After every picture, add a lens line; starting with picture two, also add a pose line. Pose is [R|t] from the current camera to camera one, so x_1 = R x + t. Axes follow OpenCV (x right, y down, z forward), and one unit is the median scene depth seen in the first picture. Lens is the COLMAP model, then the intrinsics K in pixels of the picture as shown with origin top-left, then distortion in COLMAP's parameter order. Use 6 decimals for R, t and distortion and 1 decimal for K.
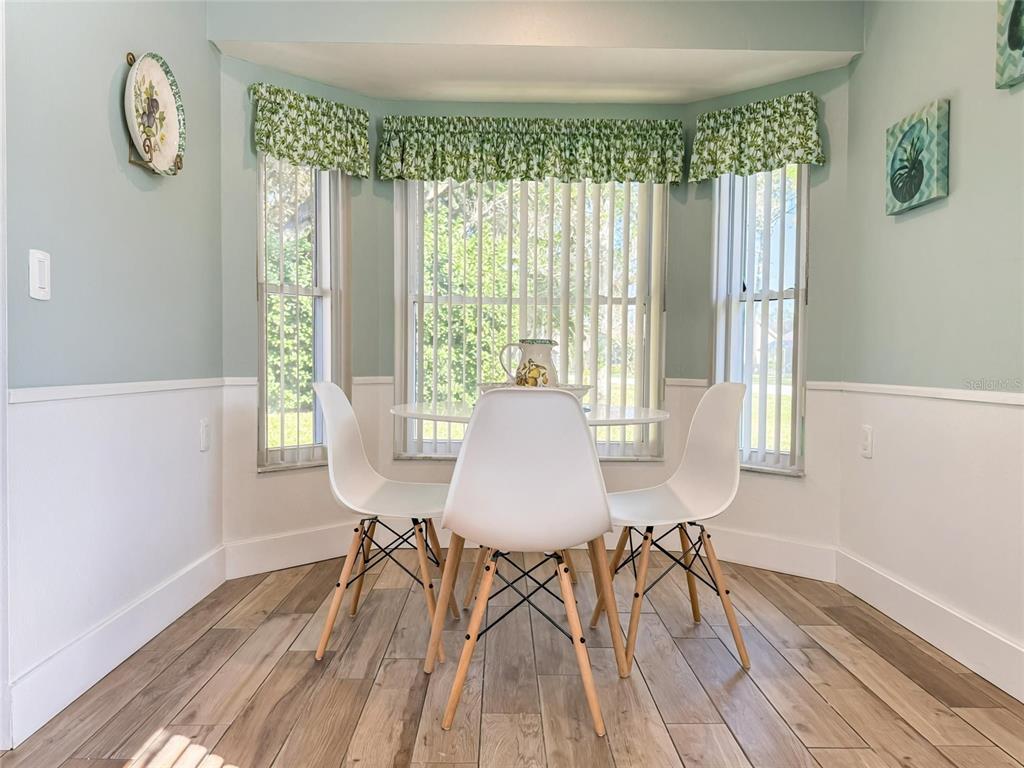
lens RADIAL K [[729.0, 0, 512.0], [0, 729.0, 384.0], [0, 0, 1]] dist [0.001270, 0.000219]
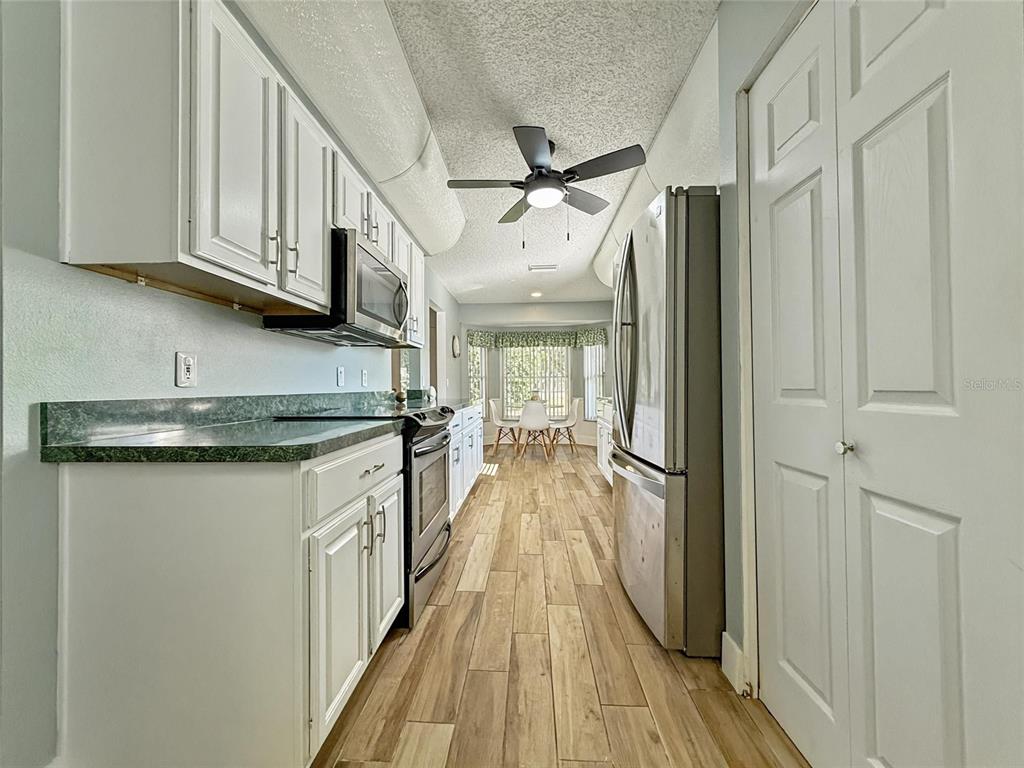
lens RADIAL K [[729.0, 0, 512.0], [0, 729.0, 384.0], [0, 0, 1]] dist [0.001270, 0.000219]
pose [[0.999102, -0.012850, -0.040362, 0.055060], [0.011521, 0.999389, -0.032986, 0.040851], [0.040762, 0.032491, 0.998640, -2.831325]]
